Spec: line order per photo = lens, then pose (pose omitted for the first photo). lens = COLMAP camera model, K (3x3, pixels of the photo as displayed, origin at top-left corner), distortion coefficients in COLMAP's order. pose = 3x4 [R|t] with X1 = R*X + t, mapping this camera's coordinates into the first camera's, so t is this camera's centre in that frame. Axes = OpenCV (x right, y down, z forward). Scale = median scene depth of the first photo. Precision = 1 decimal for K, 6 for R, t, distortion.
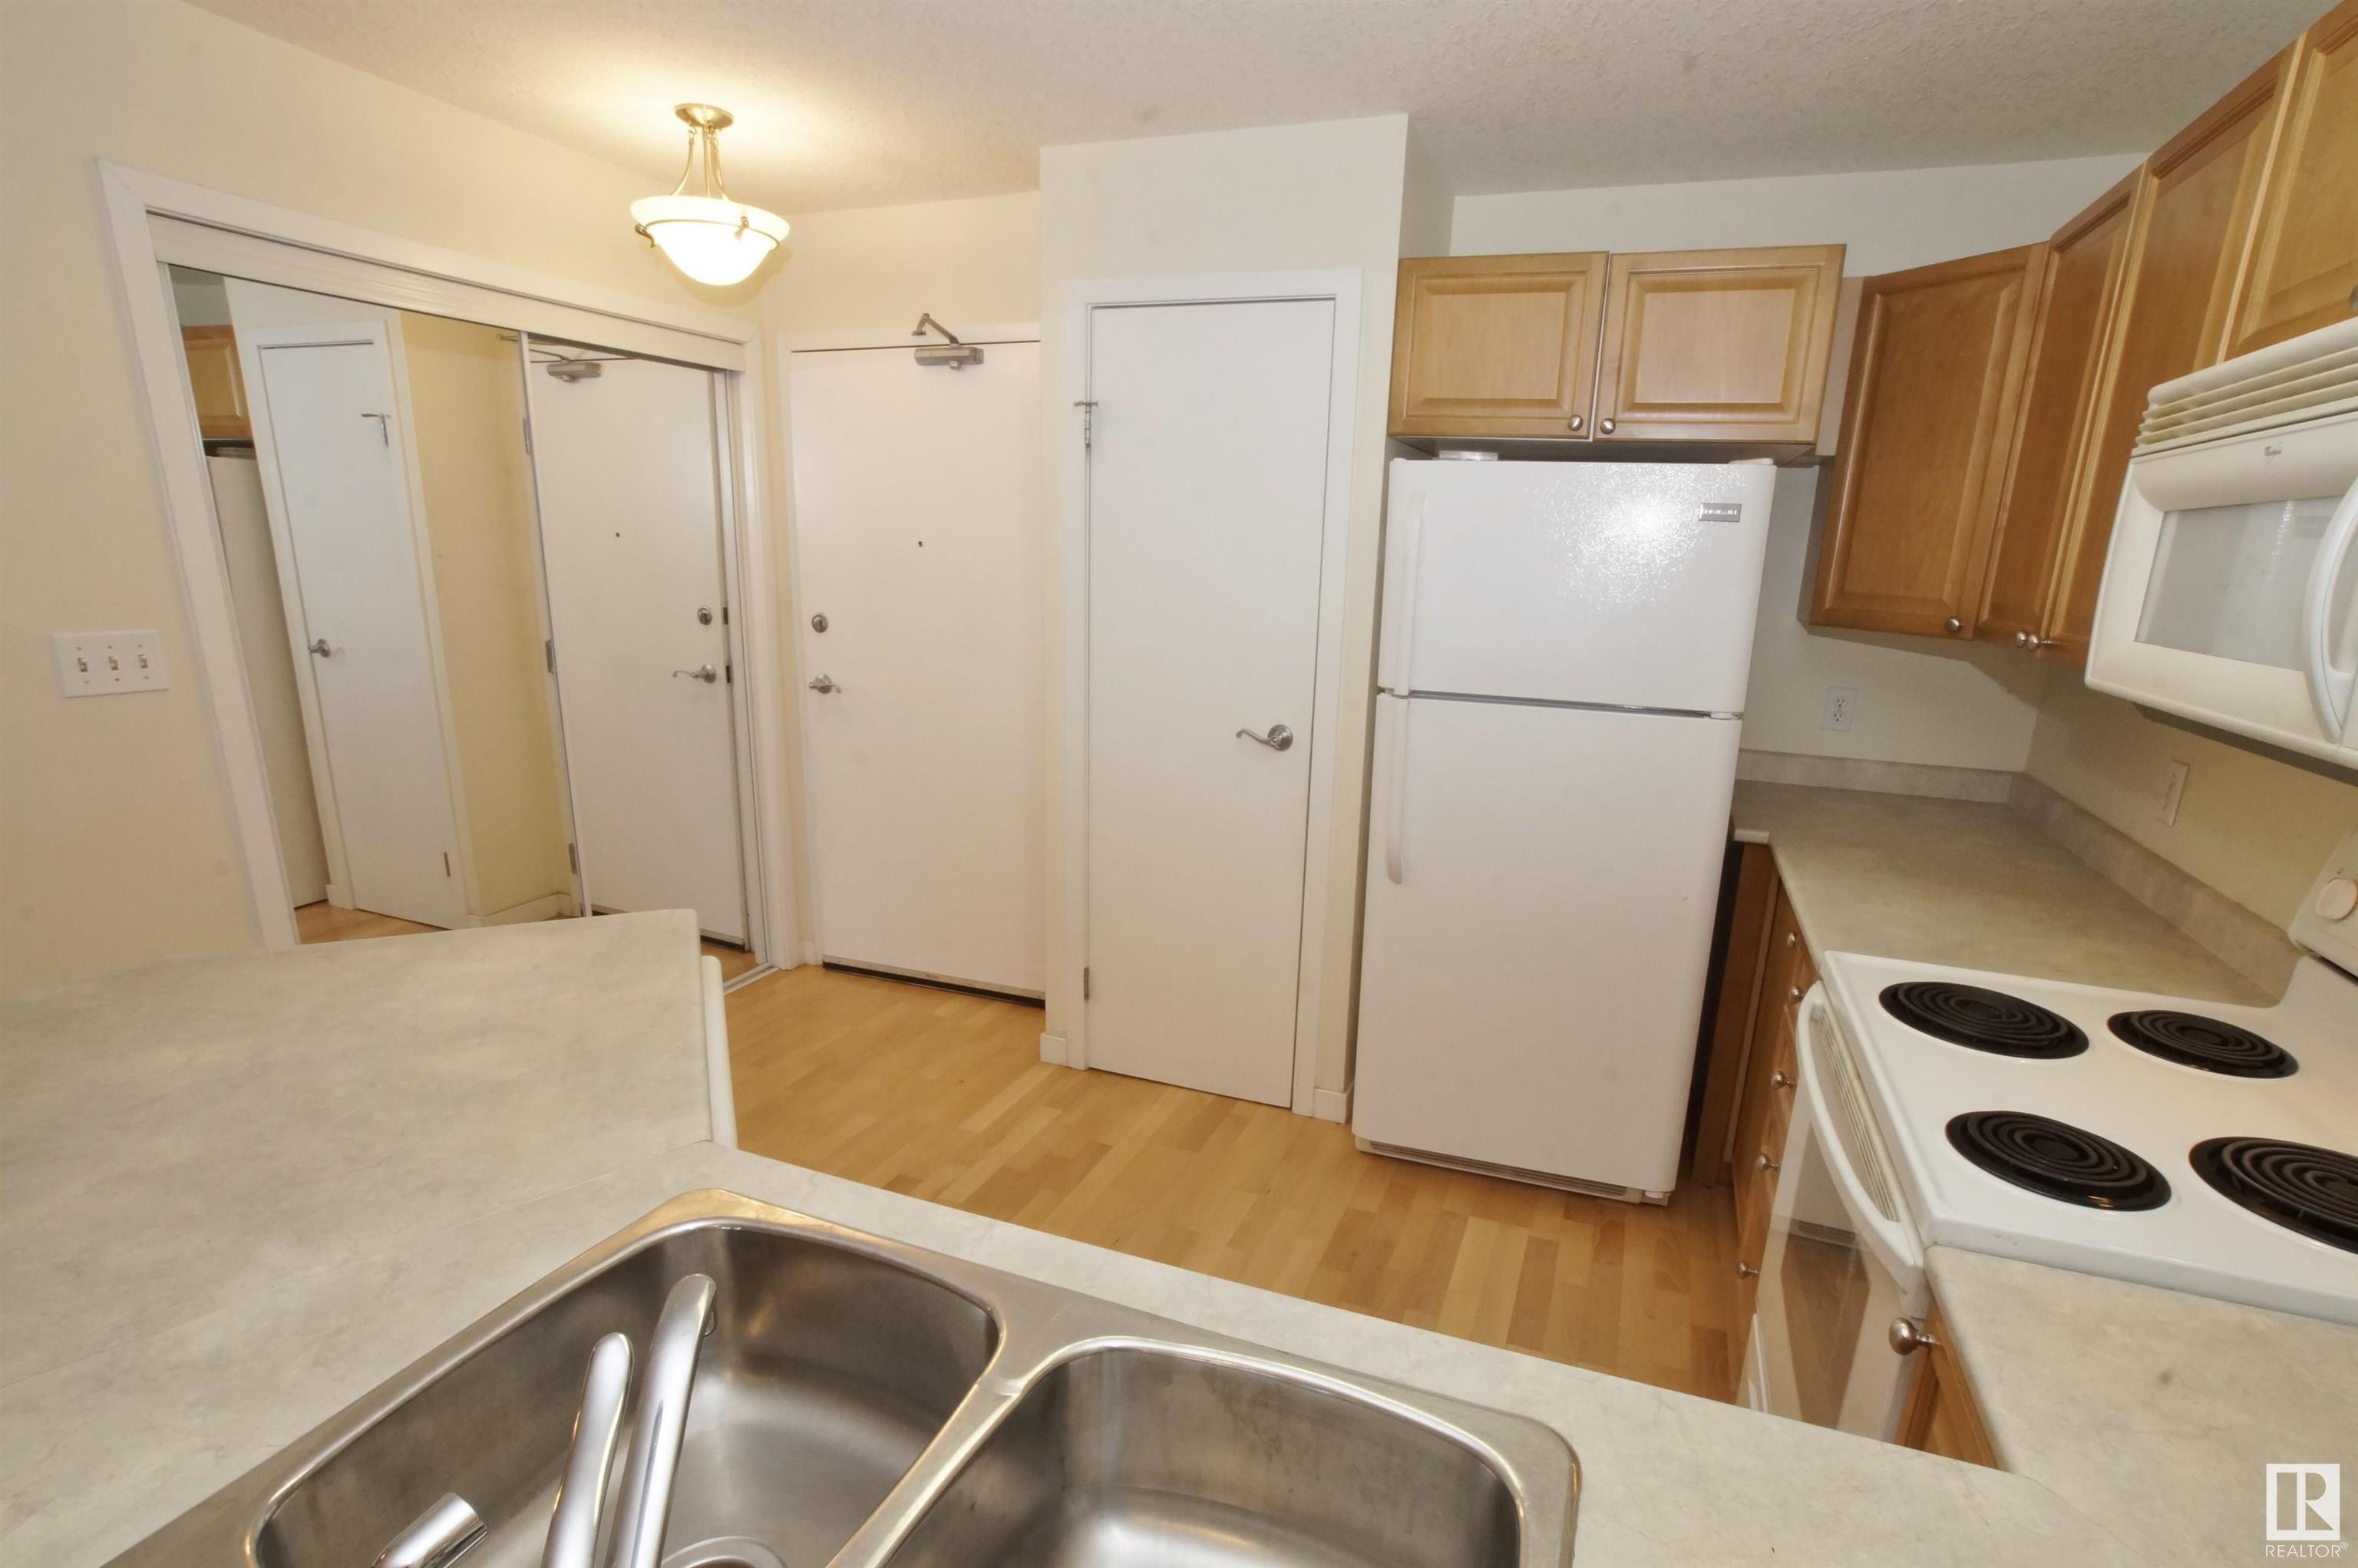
lens RADIAL K [[1156.5, 0, 1206.6], [0, 1156.5, 858.3], [0, 0, 1]] dist [-0.073522, 0.039021]
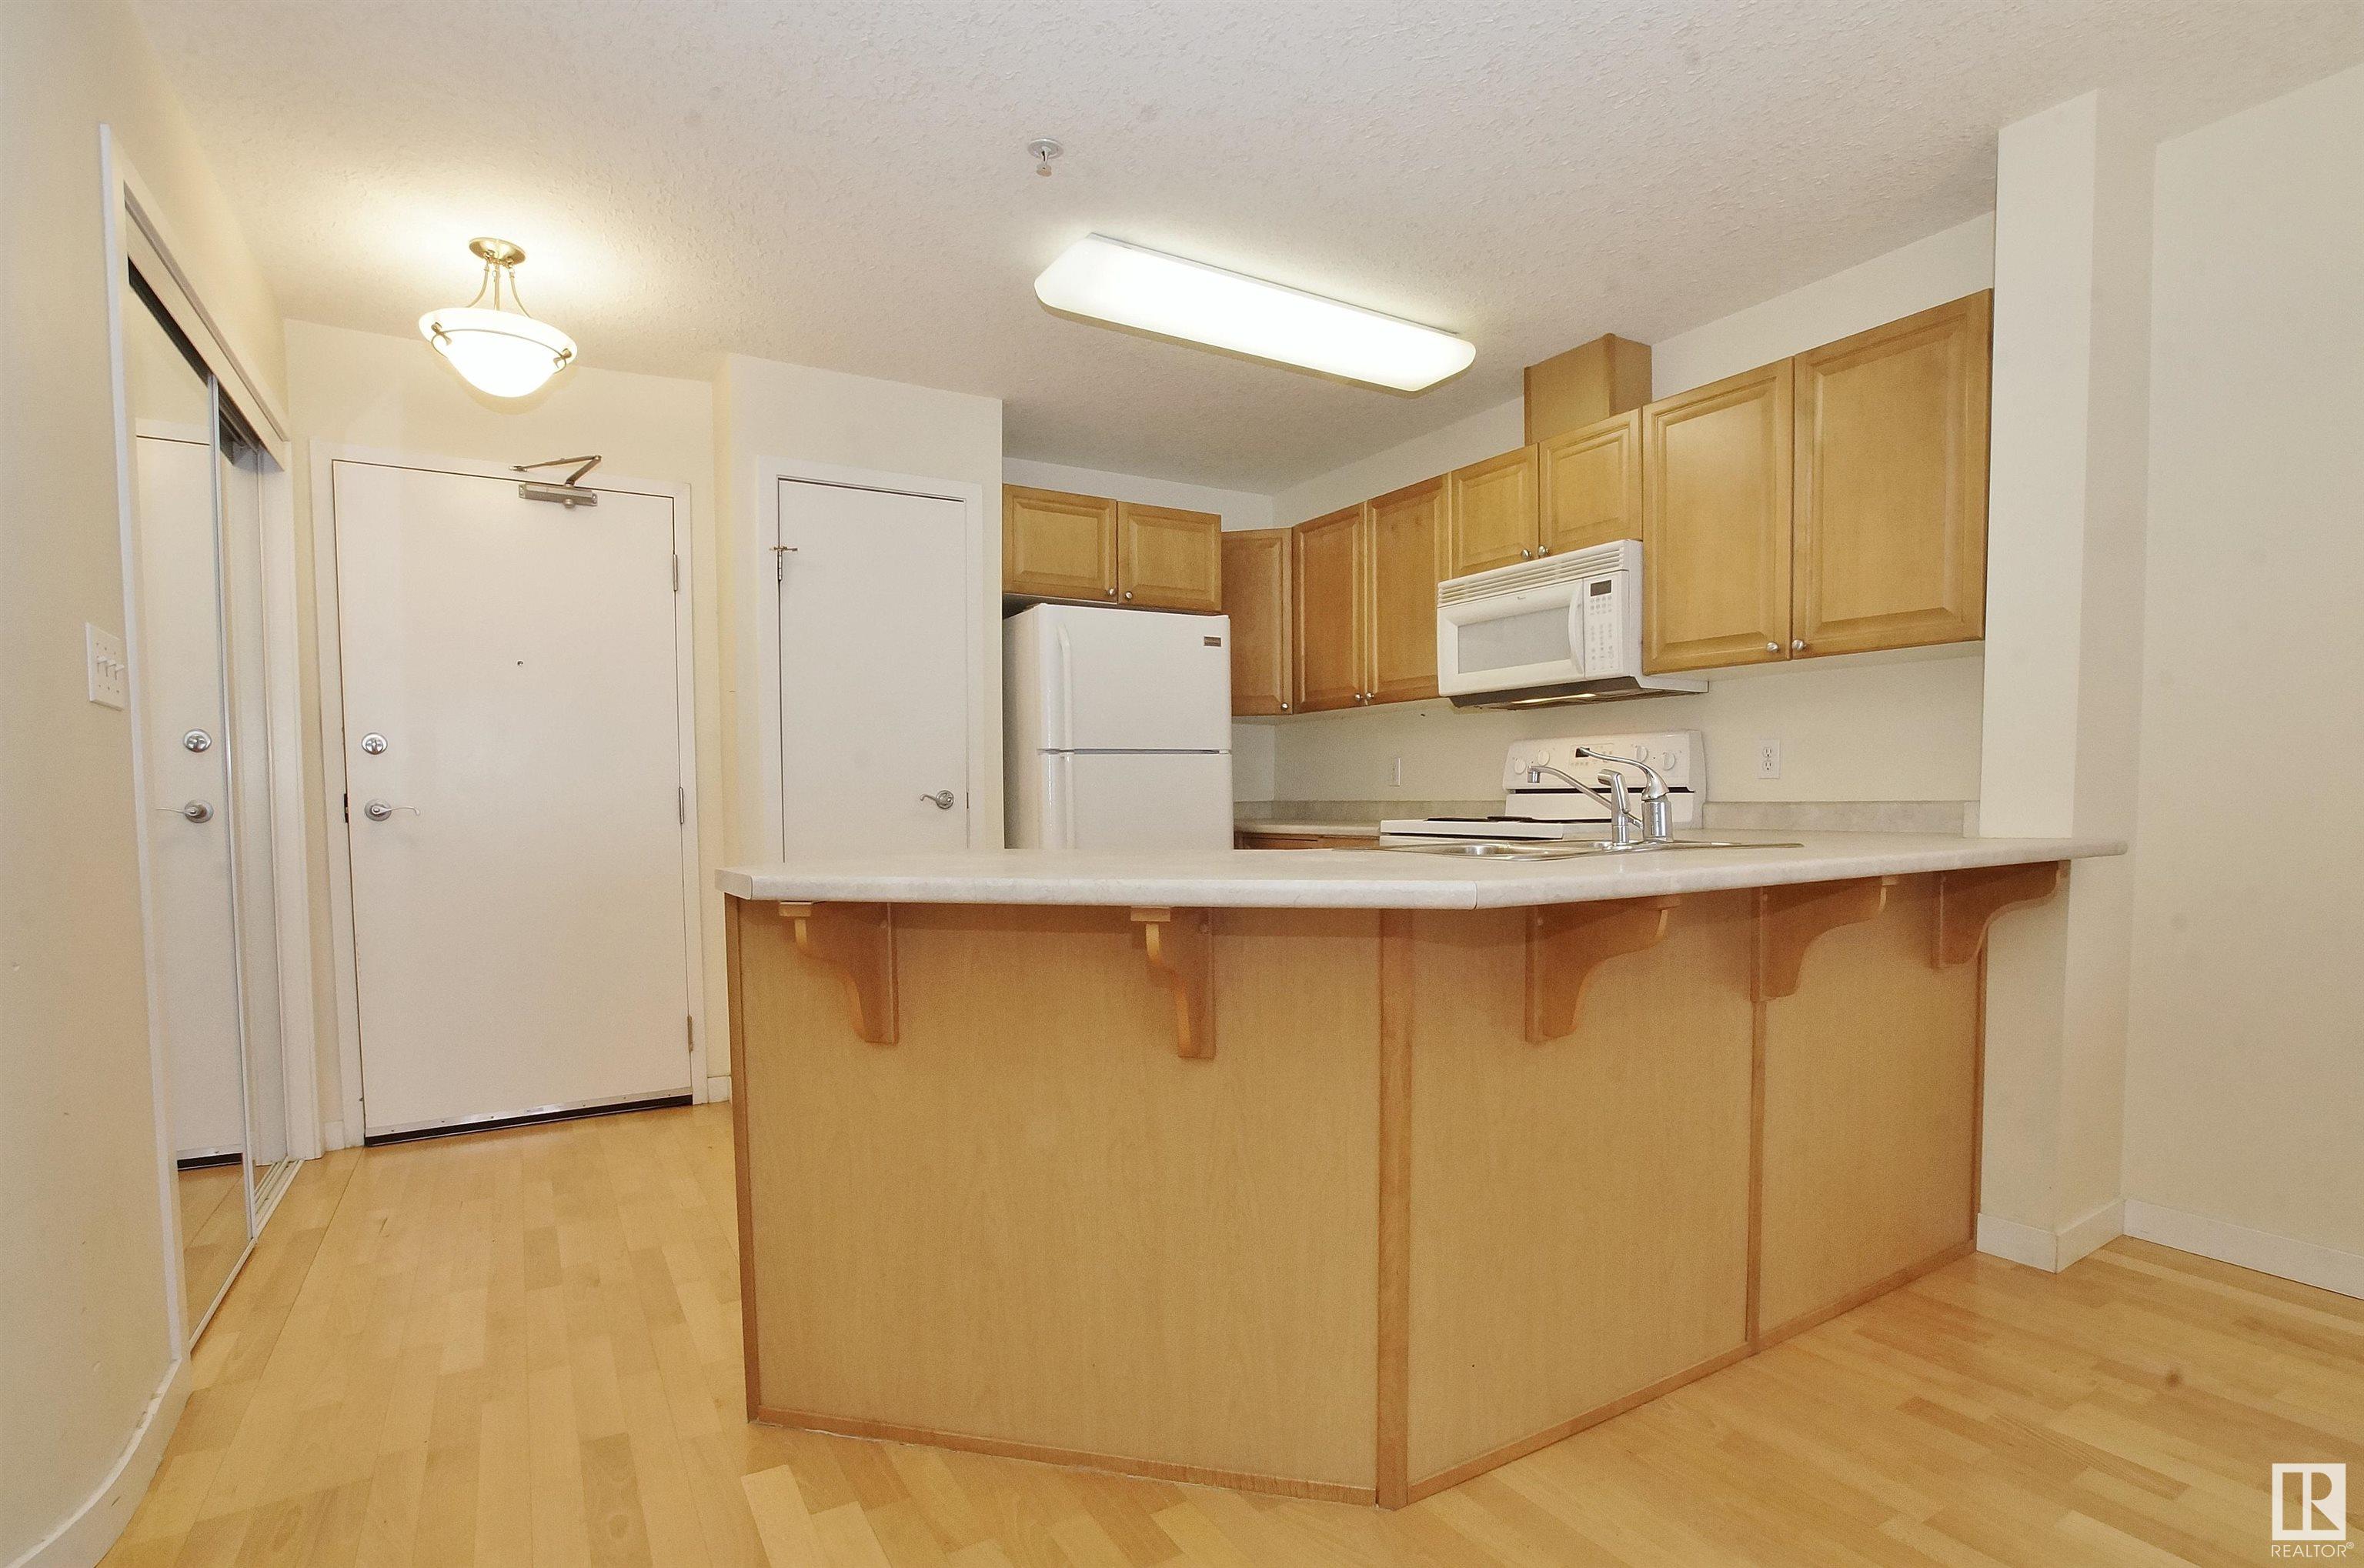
lens RADIAL K [[1150.9, 0, 1196.8], [0, 1150.9, 849.5], [0, 0, 1]] dist [-0.070911, 0.033826]
pose [[0.614341, -0.073124, 0.785645, -0.940628], [0.238507, 0.966328, -0.096562, 0.176530], [-0.752130, 0.246704, 0.611096, -0.040540]]
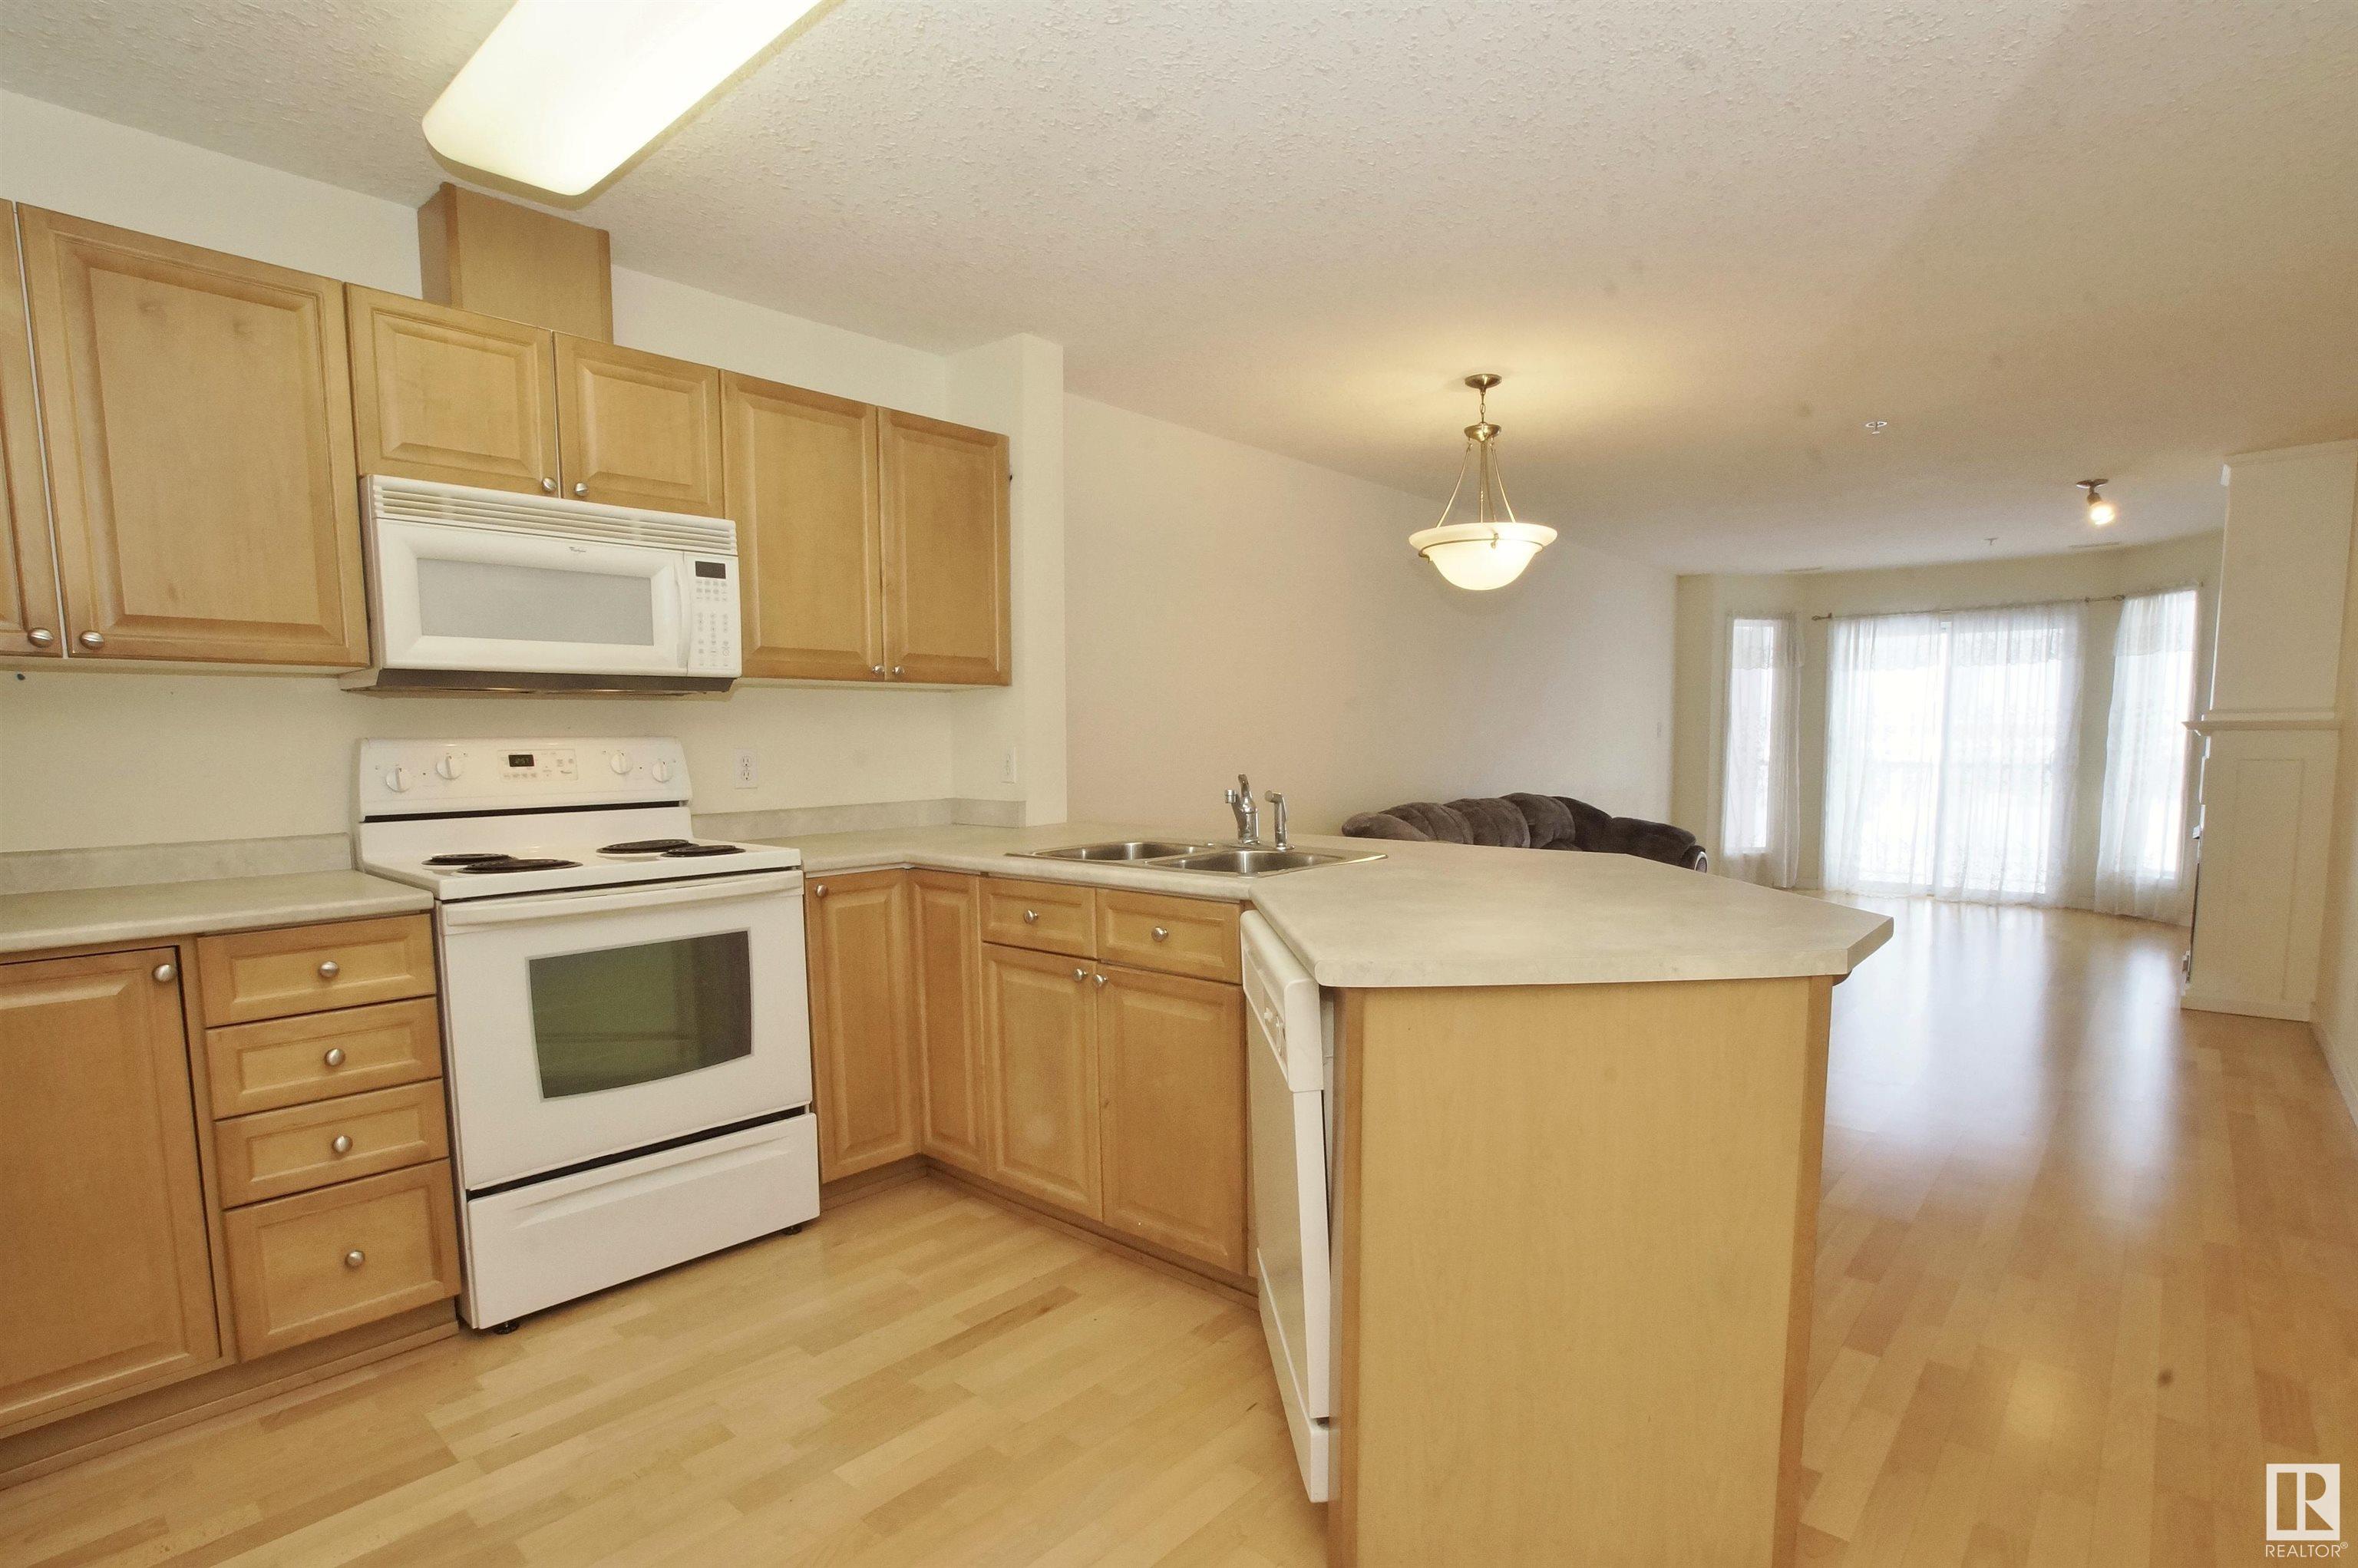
lens RADIAL K [[1156.5, 0, 1206.6], [0, 1156.5, 858.3], [0, 0, 1]] dist [-0.073522, 0.039021]
pose [[-0.938981, -0.058701, 0.338924, -0.459122], [0.072791, 0.929103, 0.362586, -0.225417], [-0.336180, 0.365132, -0.868137, 1.205258]]
